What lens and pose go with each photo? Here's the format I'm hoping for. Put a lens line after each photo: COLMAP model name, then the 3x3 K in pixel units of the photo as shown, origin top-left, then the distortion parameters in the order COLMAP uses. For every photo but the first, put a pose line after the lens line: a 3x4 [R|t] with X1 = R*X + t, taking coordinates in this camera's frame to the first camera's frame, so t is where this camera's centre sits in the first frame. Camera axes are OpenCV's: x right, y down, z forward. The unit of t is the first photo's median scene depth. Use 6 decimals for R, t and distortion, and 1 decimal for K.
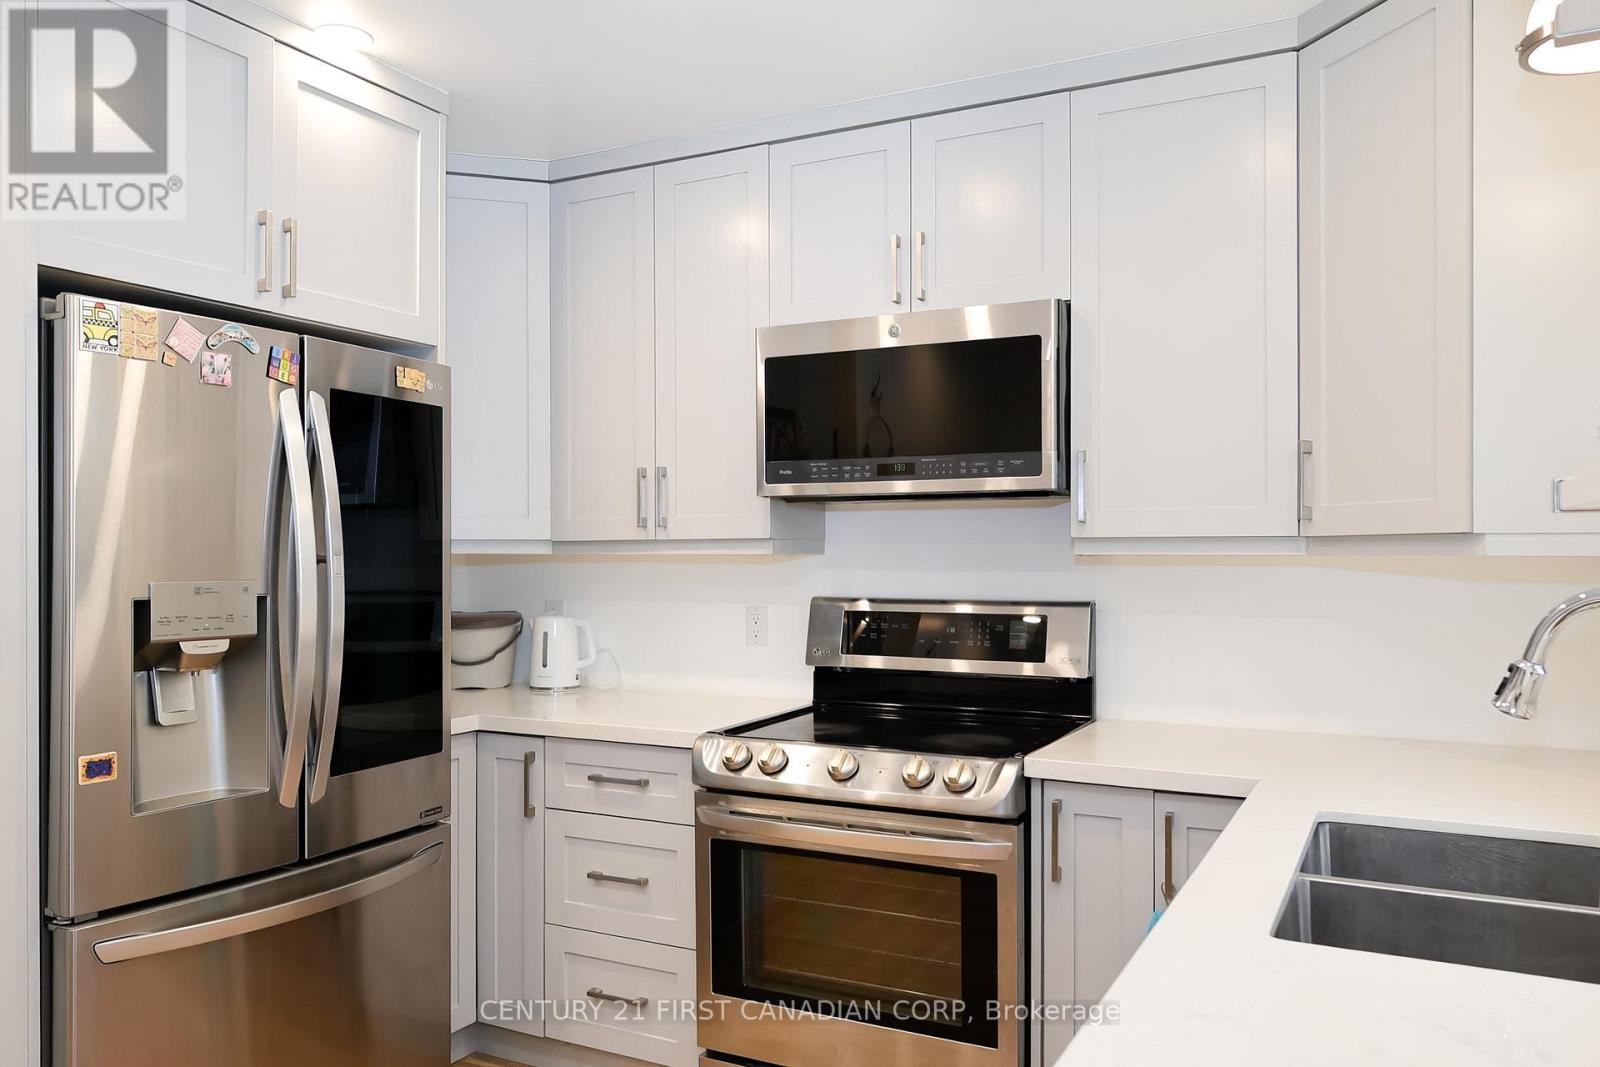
lens RADIAL K [[1204.8, 0, 803.8], [0, 1204.8, 556.3], [0, 0, 1]] dist [0.011490, 0.000237]
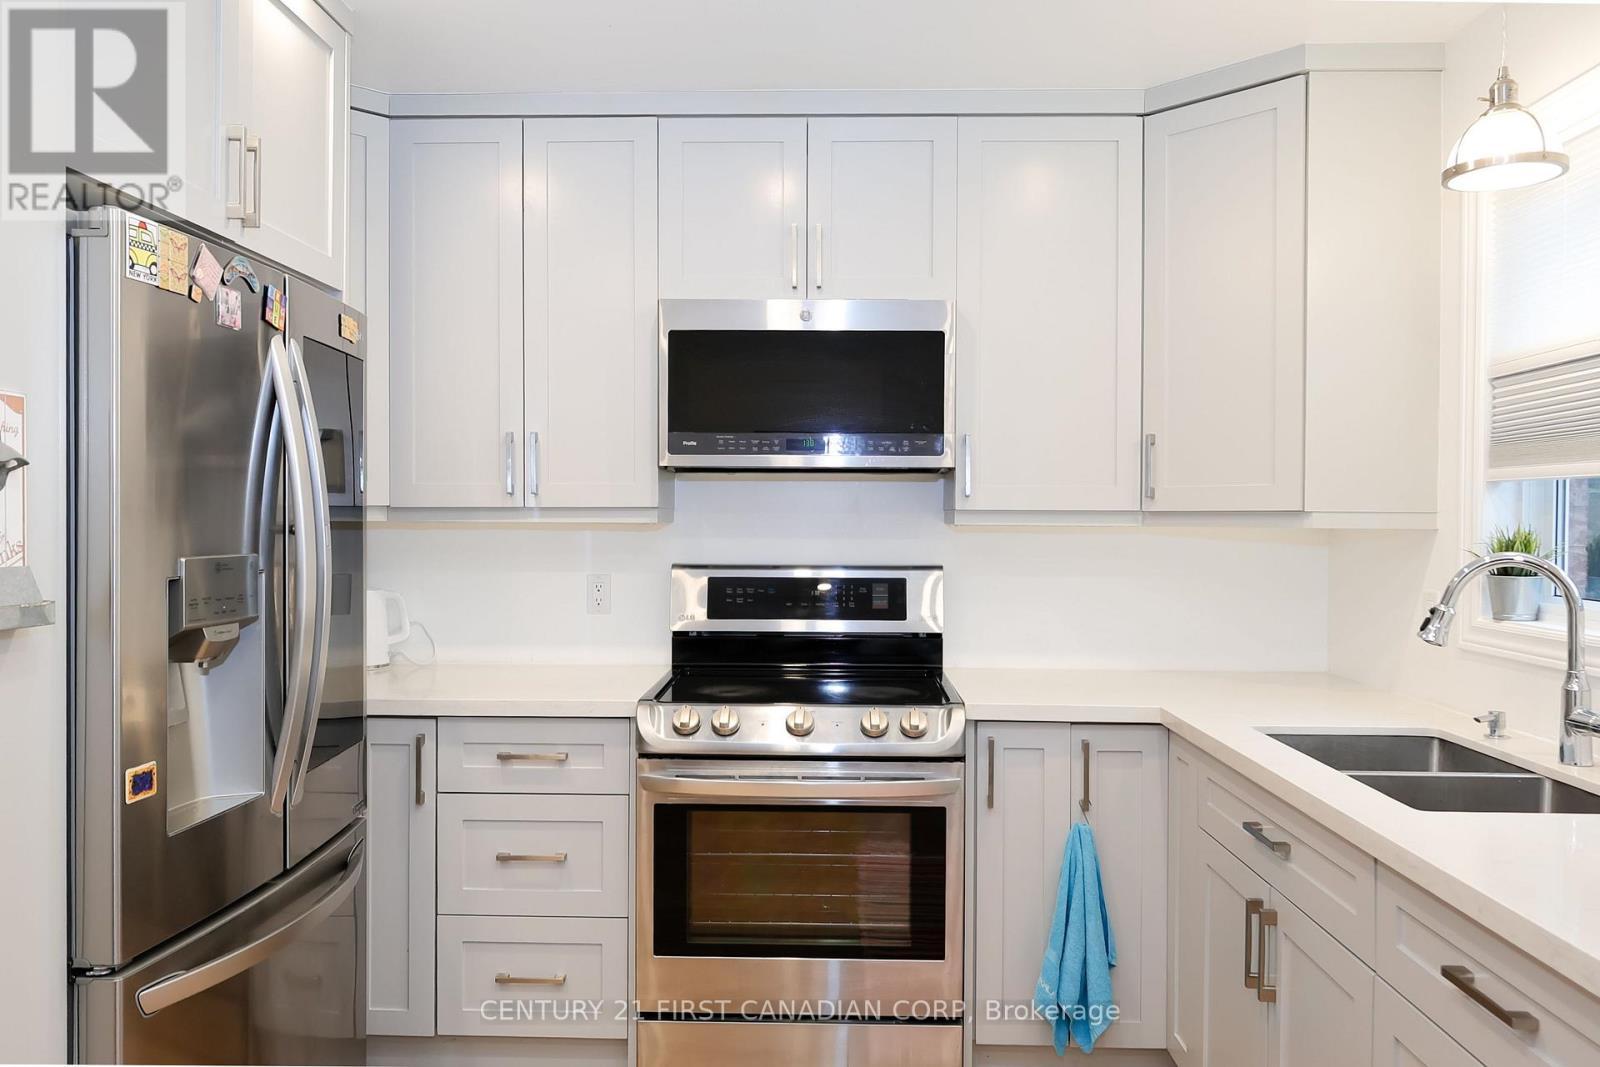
lens RADIAL K [[1196.2, 0, 800.0], [0, 1196.2, 533.5], [0, 0, 1]] dist [0.002075, 0.000410]
pose [[0.896312, -0.001280, 0.443422, -0.398097], [-0.004614, 0.999915, 0.012213, -0.006017], [-0.443400, -0.012993, 0.896230, 0.046479]]
